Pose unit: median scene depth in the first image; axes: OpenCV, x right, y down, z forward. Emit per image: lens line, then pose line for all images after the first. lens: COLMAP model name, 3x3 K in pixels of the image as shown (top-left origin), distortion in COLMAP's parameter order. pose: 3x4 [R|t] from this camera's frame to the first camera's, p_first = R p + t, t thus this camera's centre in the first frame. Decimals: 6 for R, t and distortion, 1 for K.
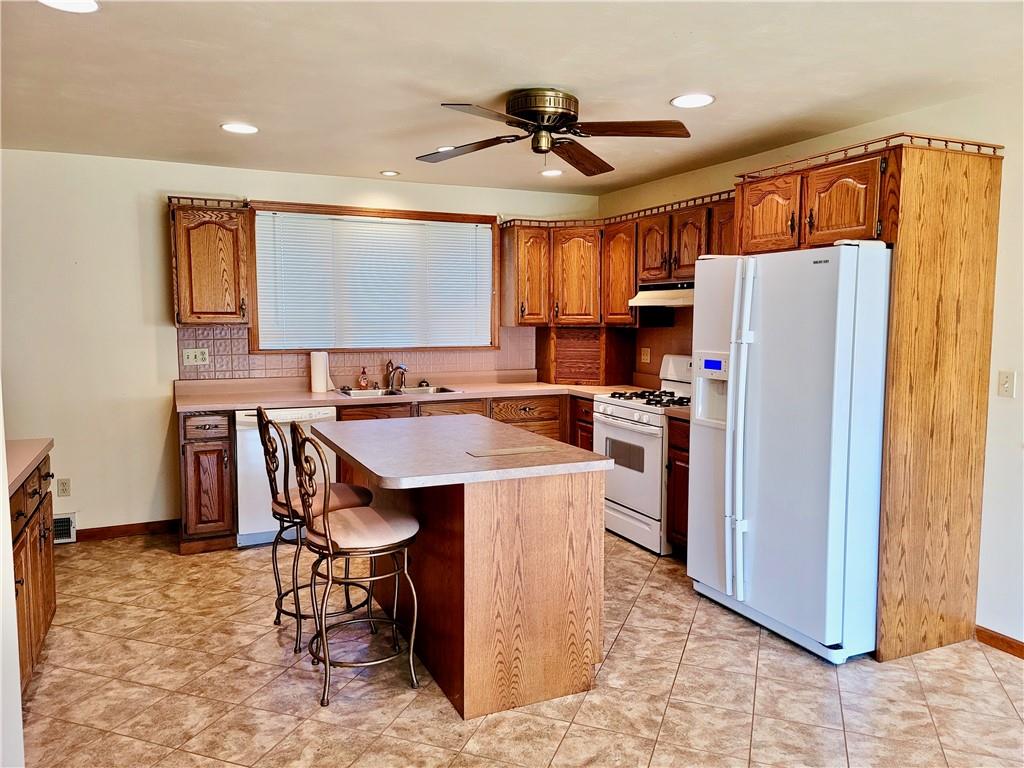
lens RADIAL K [[747.3, 0, 512.0], [0, 747.3, 384.0], [0, 0, 1]] dist [0.086706, -0.076279]
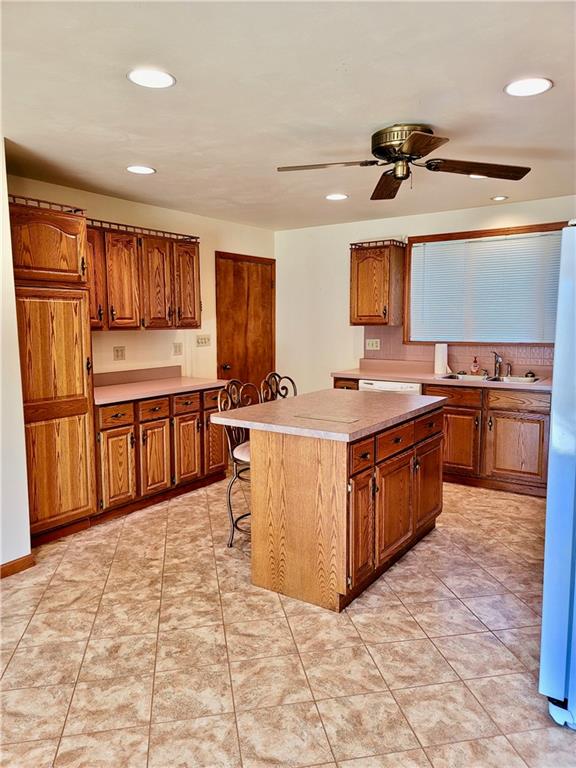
lens RADIAL K [[560.5, 0, 289.4], [0, 560.5, 387.4], [0, 0, 1]] dist [0.086706, -0.076279]
pose [[0.521550, 0.101362, -0.847178, 0.795637], [-0.073788, 0.994557, 0.073569, -0.032939], [0.850024, 0.024142, 0.526190, 0.406512]]
